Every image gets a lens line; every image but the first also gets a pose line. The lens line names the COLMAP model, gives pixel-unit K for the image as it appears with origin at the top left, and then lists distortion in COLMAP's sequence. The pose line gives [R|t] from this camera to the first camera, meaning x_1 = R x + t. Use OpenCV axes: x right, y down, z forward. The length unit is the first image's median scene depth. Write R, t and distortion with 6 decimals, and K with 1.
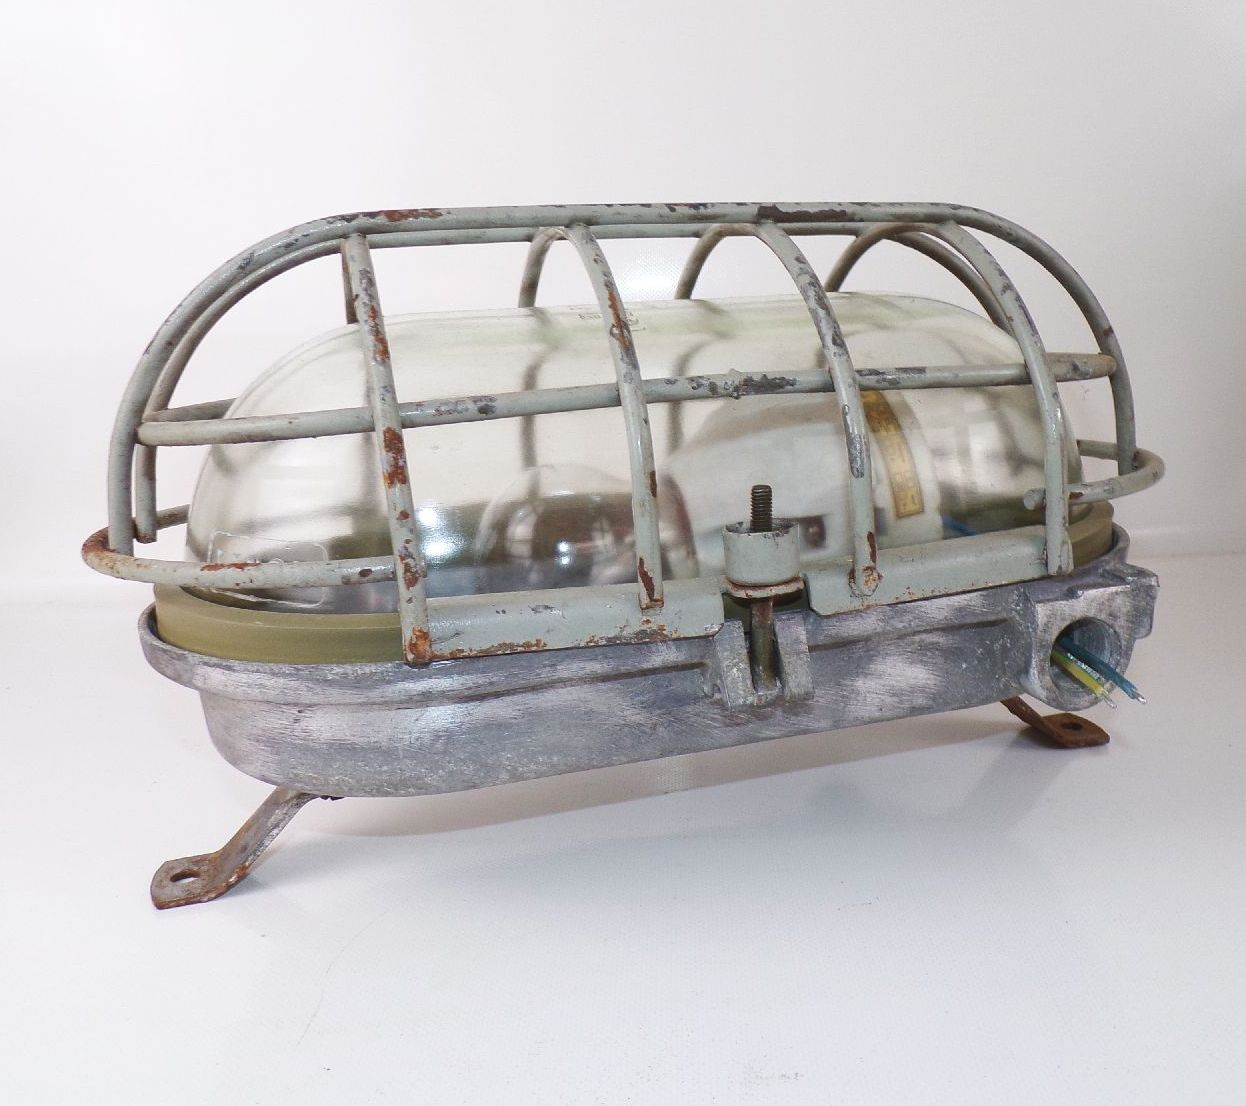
lens RADIAL K [[929.4, 0, 624.3], [0, 929.4, 563.8], [0, 0, 1]] dist [-0.002362, -0.003382]
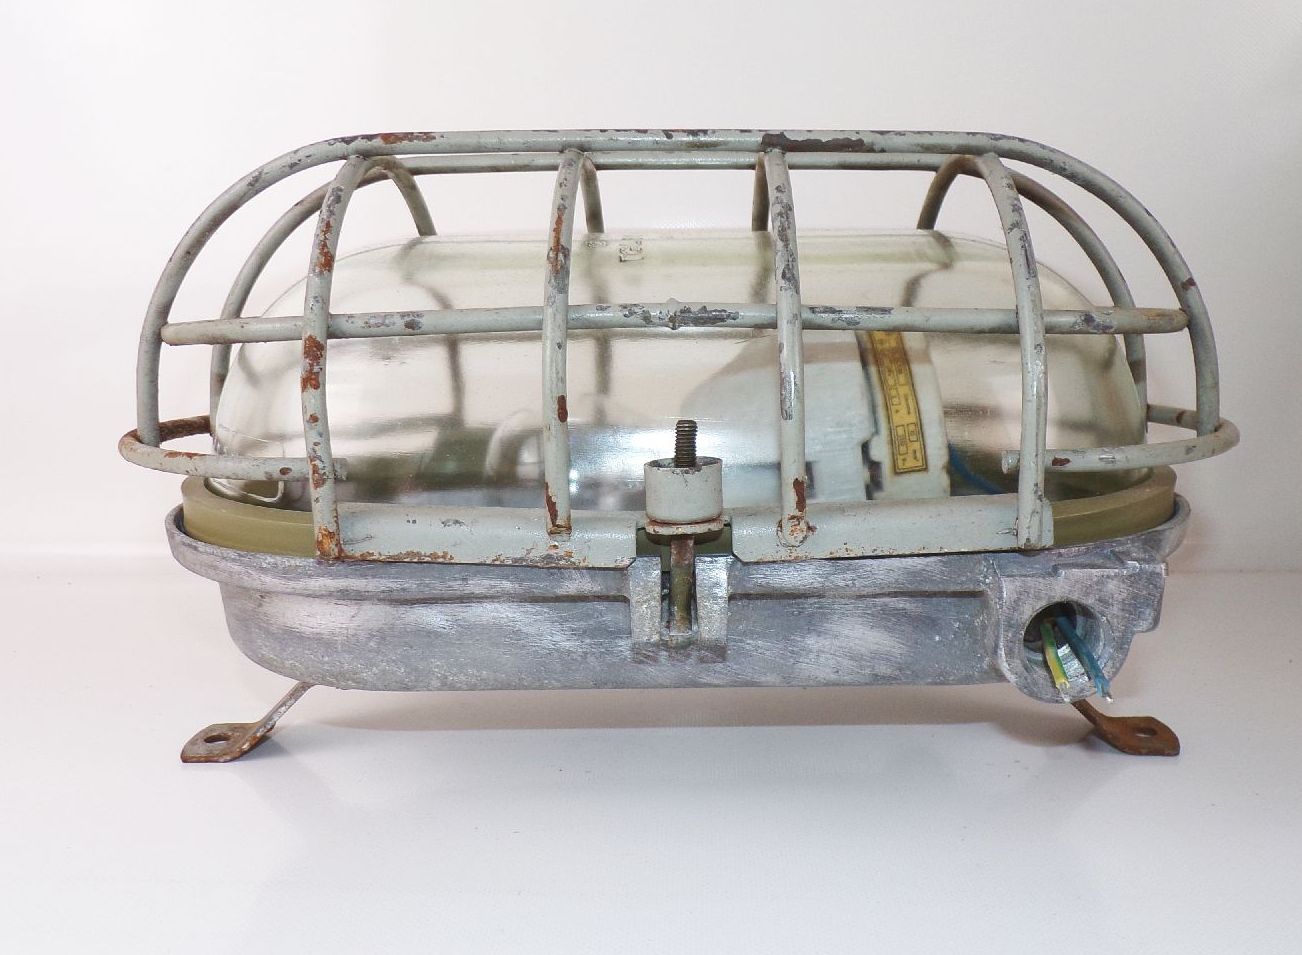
lens RADIAL K [[925.8, 0, 678.0], [0, 925.8, 531.0], [0, 0, 1]] dist [0.009463, -0.014447]
pose [[0.969006, 0.102158, -0.224926, 0.343433], [-0.097909, 0.994743, 0.029992, 0.002026], [0.226808, -0.007040, 0.973914, 0.052549]]
